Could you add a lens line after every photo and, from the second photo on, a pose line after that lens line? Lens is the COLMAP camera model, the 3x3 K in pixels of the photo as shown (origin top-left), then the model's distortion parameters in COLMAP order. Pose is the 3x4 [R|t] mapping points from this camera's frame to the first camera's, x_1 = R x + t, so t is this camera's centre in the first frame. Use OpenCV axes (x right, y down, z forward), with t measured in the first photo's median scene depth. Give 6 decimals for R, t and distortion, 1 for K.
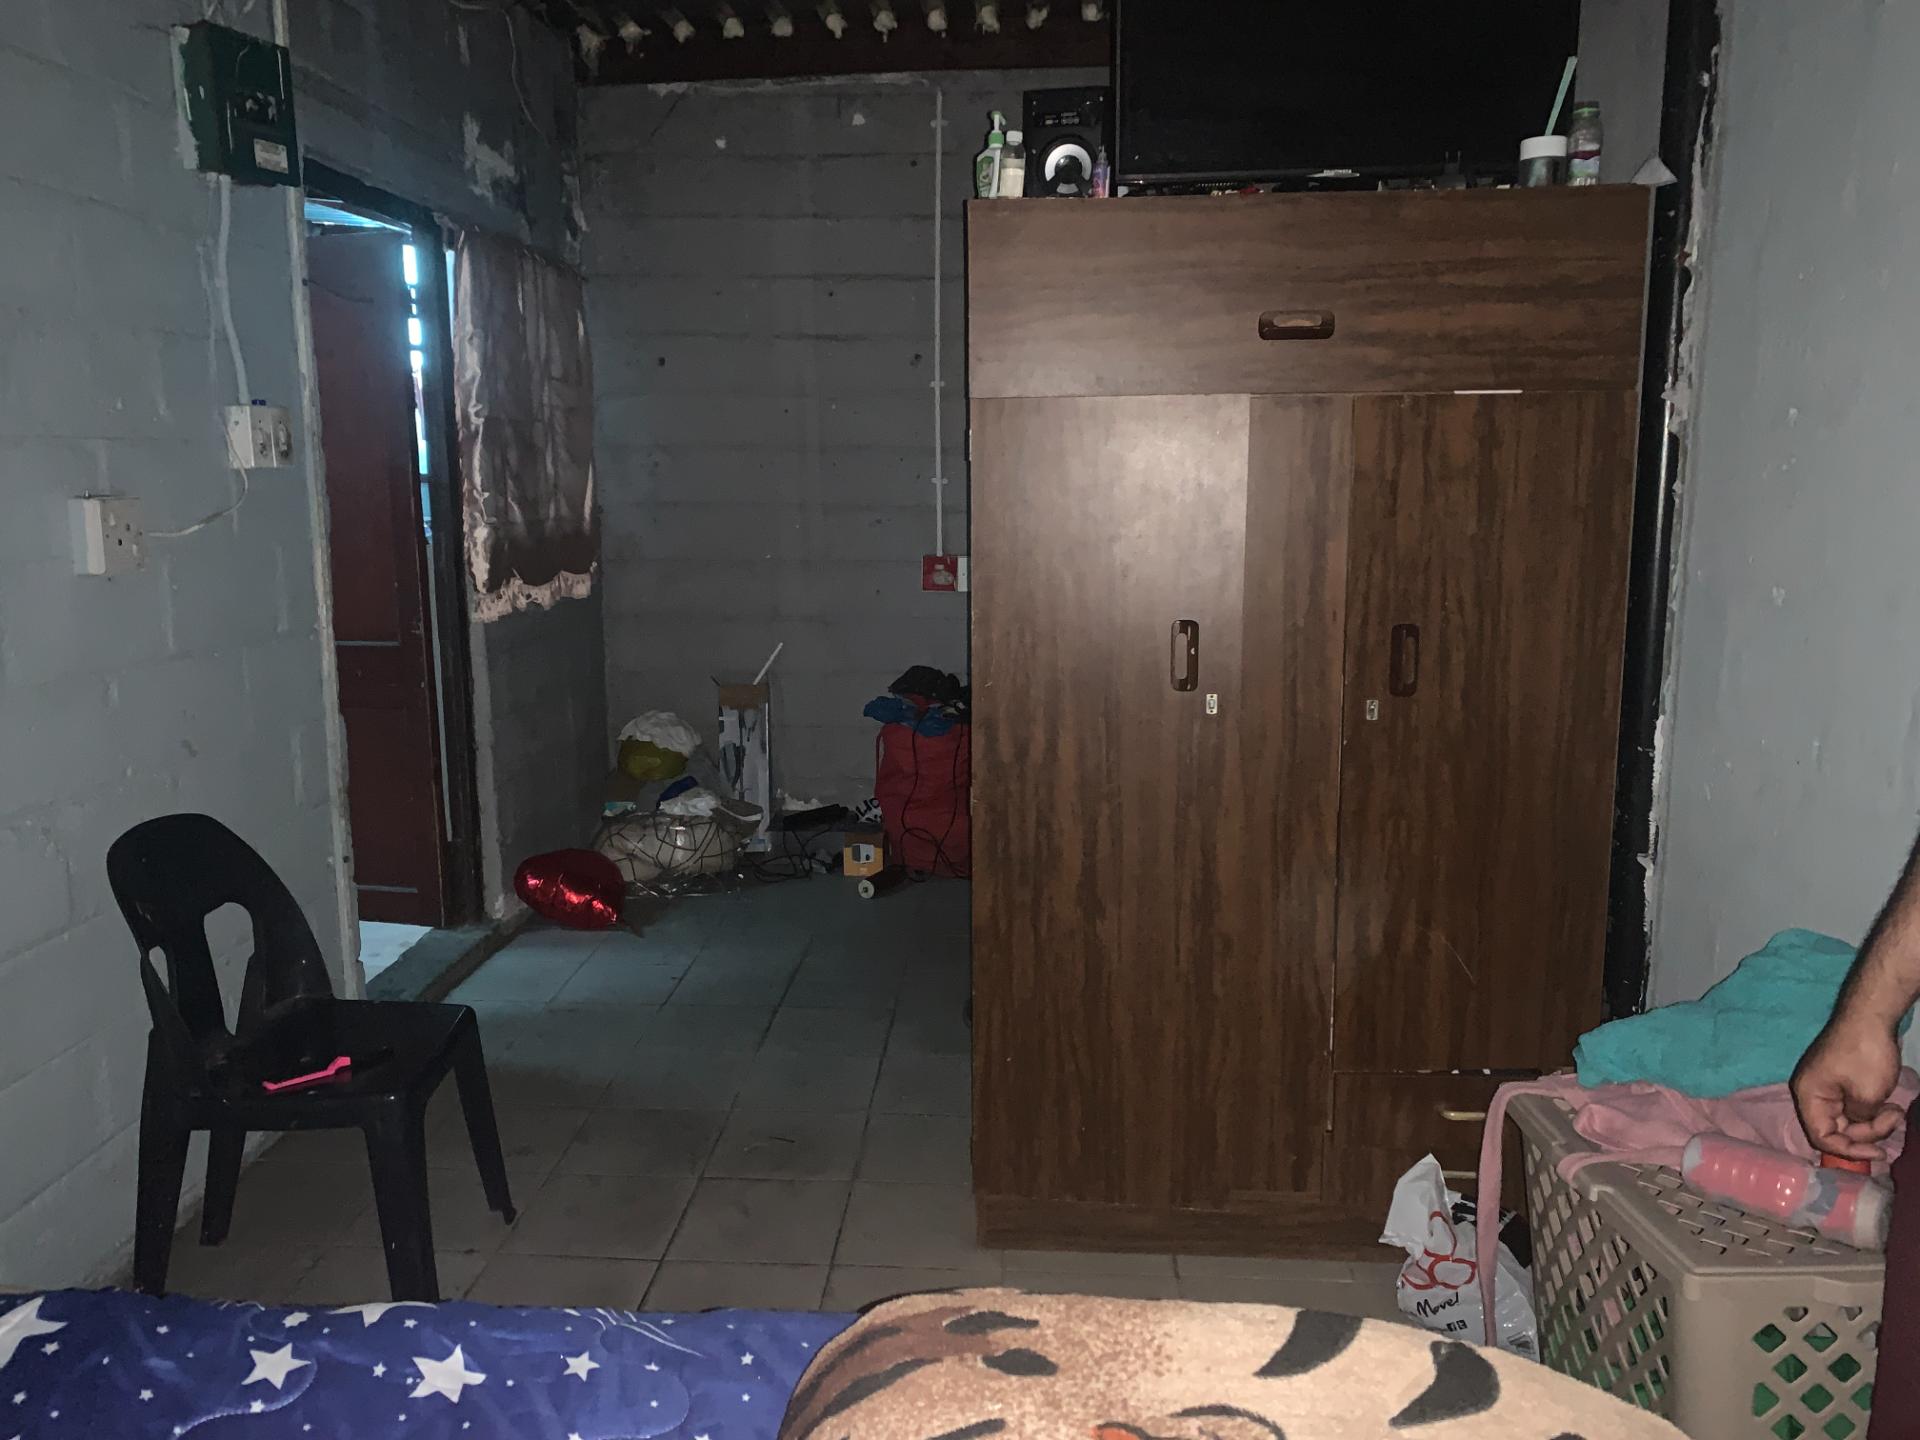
lens RADIAL K [[1461.5, 0, 978.2], [0, 1461.5, 724.9], [0, 0, 1]] dist [0.068342, -0.085666]
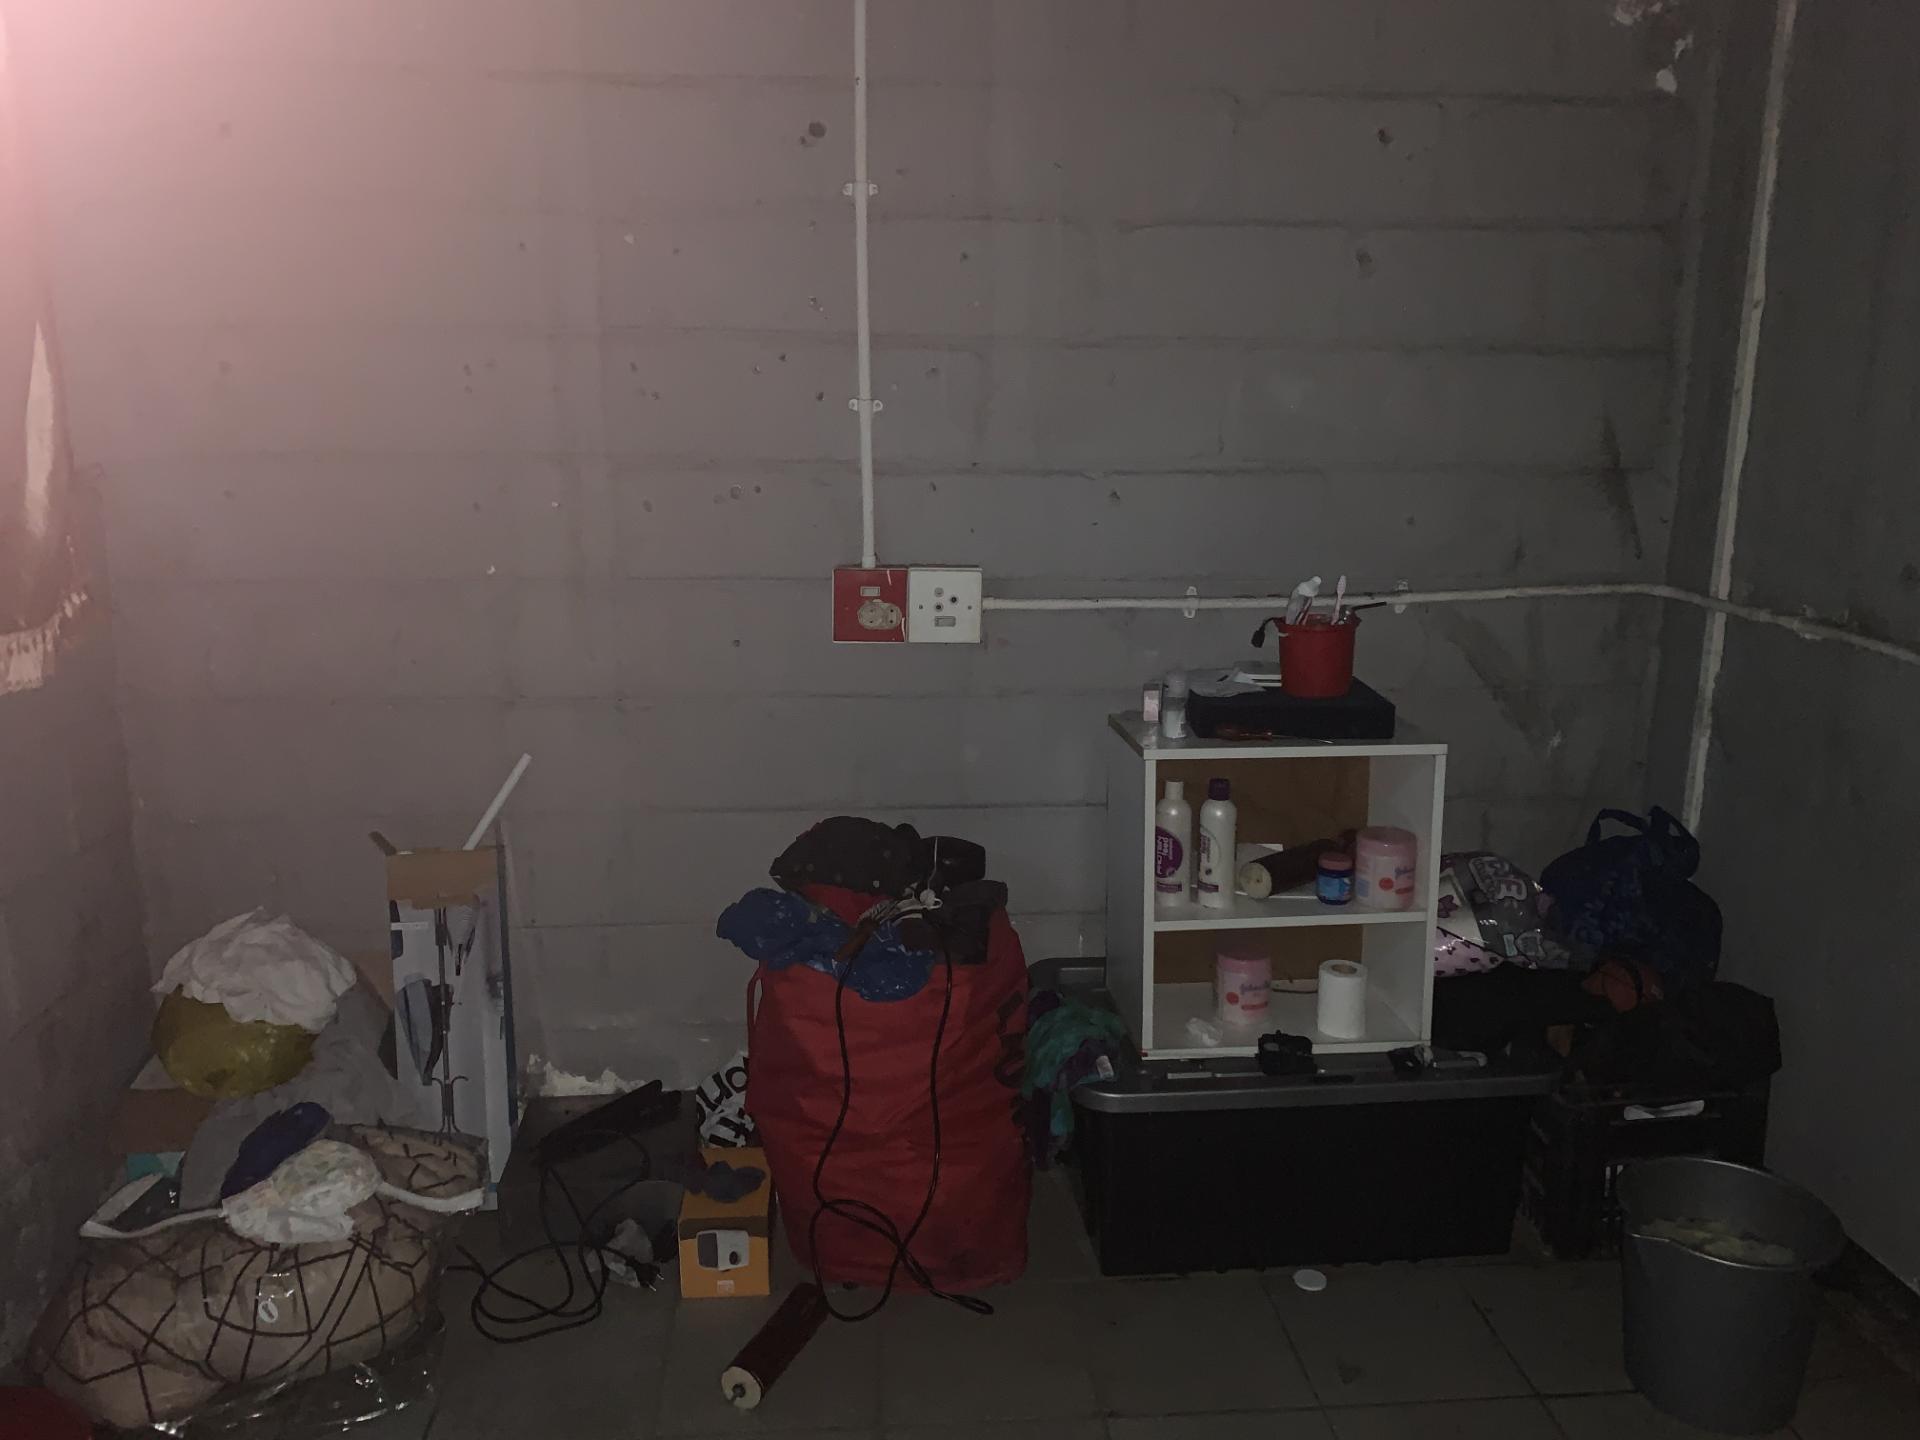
lens RADIAL K [[1461.5, 0, 940.2], [0, 1461.5, 704.9], [0, 0, 1]] dist [0.068342, -0.085666]
pose [[0.993367, -0.023354, 0.112590, -0.058130], [0.019471, 0.999181, 0.035467, -0.088627], [-0.113326, -0.033040, 0.993008, 0.536687]]
